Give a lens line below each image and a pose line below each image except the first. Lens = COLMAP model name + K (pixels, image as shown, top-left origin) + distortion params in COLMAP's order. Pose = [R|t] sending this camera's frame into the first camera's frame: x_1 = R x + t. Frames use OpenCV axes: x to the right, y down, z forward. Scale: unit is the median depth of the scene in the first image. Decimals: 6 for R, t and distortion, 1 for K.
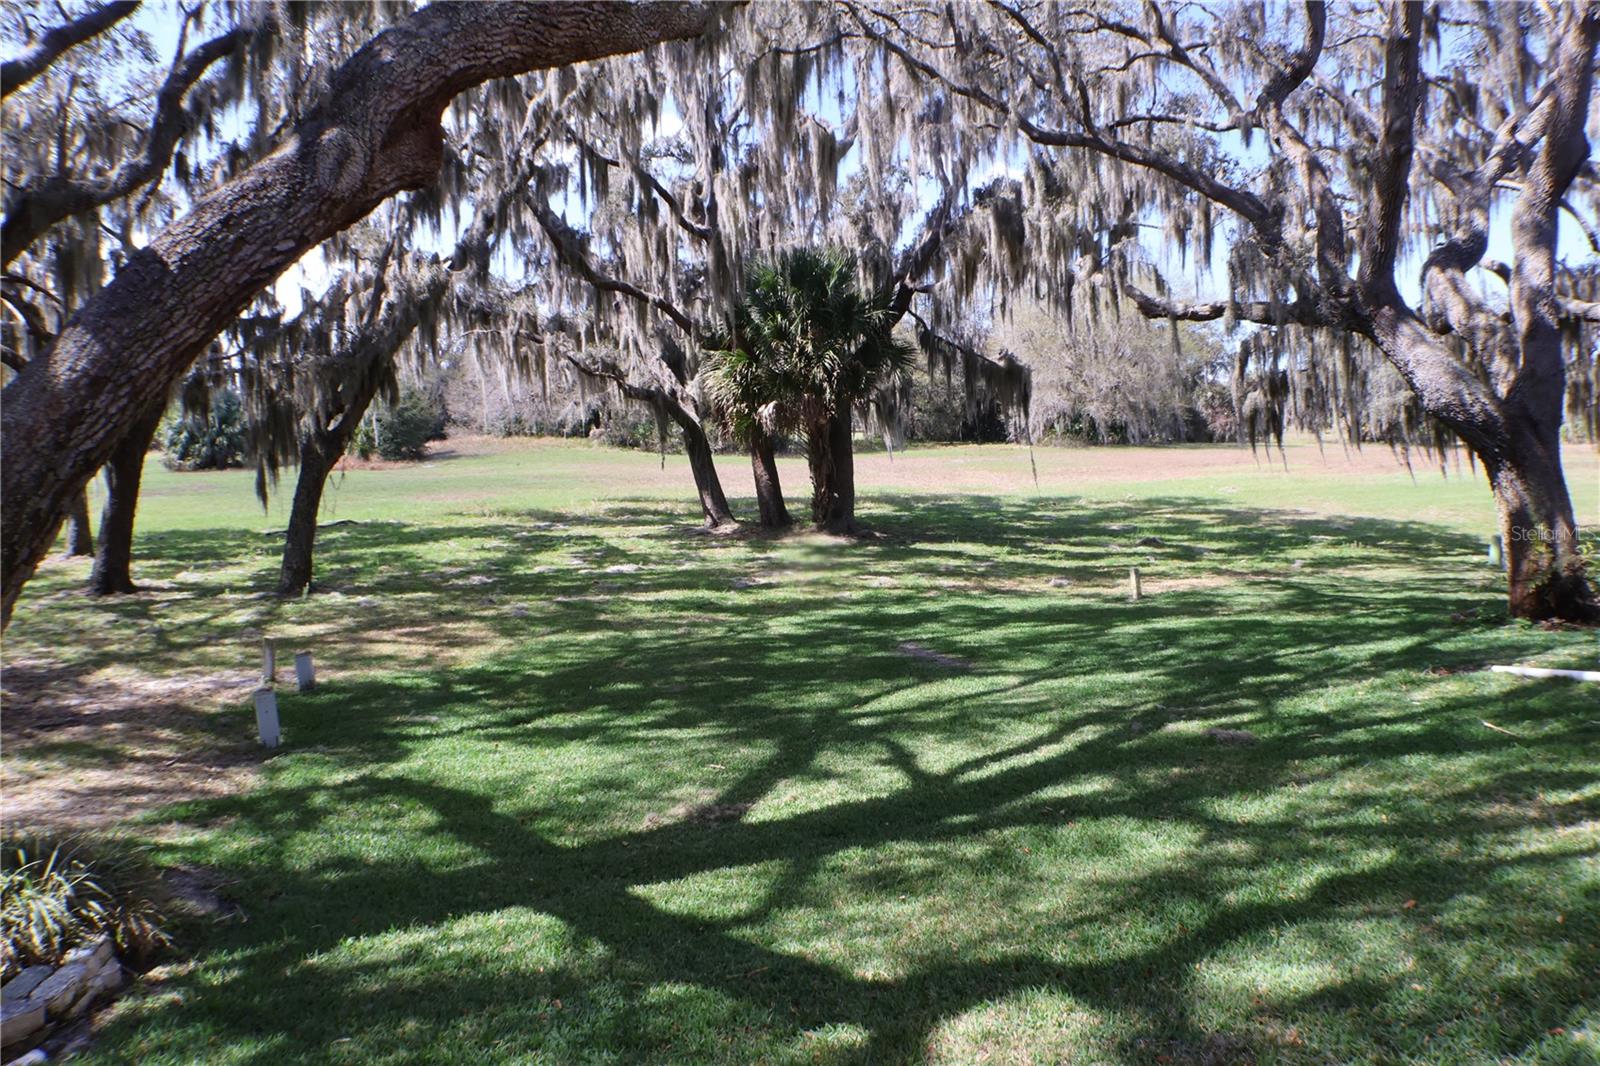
lens RADIAL K [[1045.2, 0, 800.0], [0, 1045.2, 533.0], [0, 0, 1]] dist [-0.160291, 0.033481]
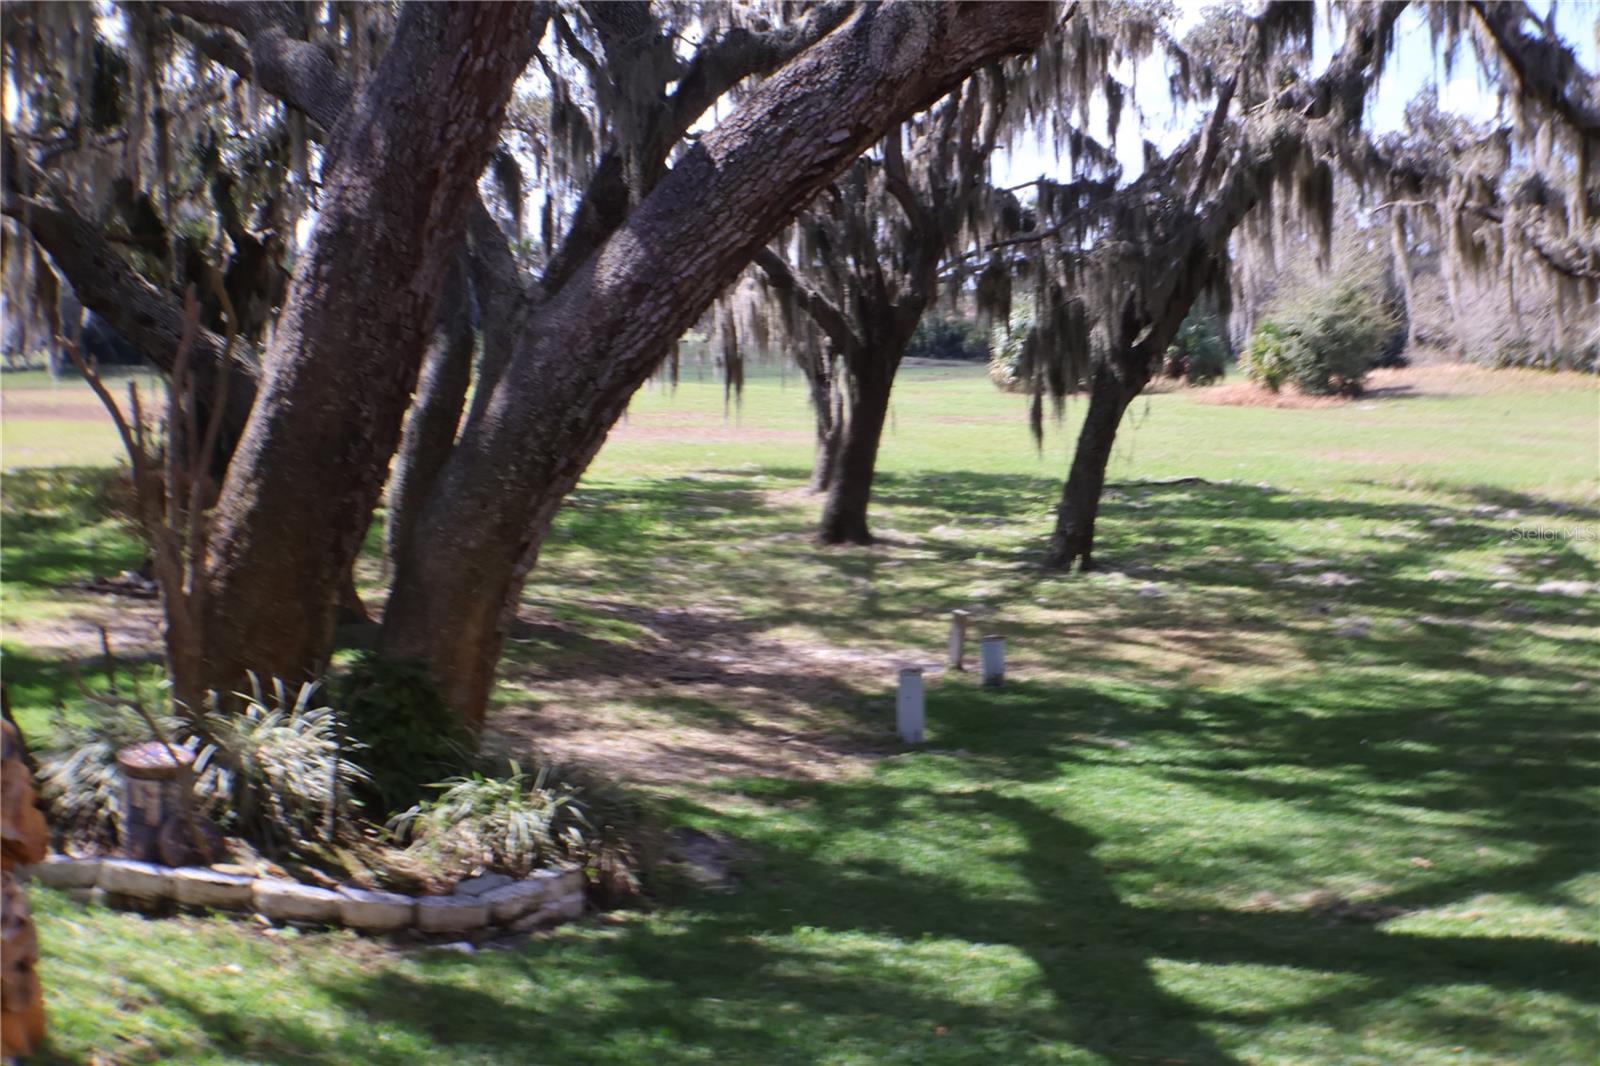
lens RADIAL K [[1651.5, 0, 788.9], [0, 1651.5, 528.7], [0, 0, 1]] dist [-0.153179, -0.039424]
pose [[0.754523, 0.093114, -0.649635, 0.148773], [-0.086832, 0.995345, 0.041815, -0.000621], [0.650504, 0.024859, 0.759096, -0.041911]]
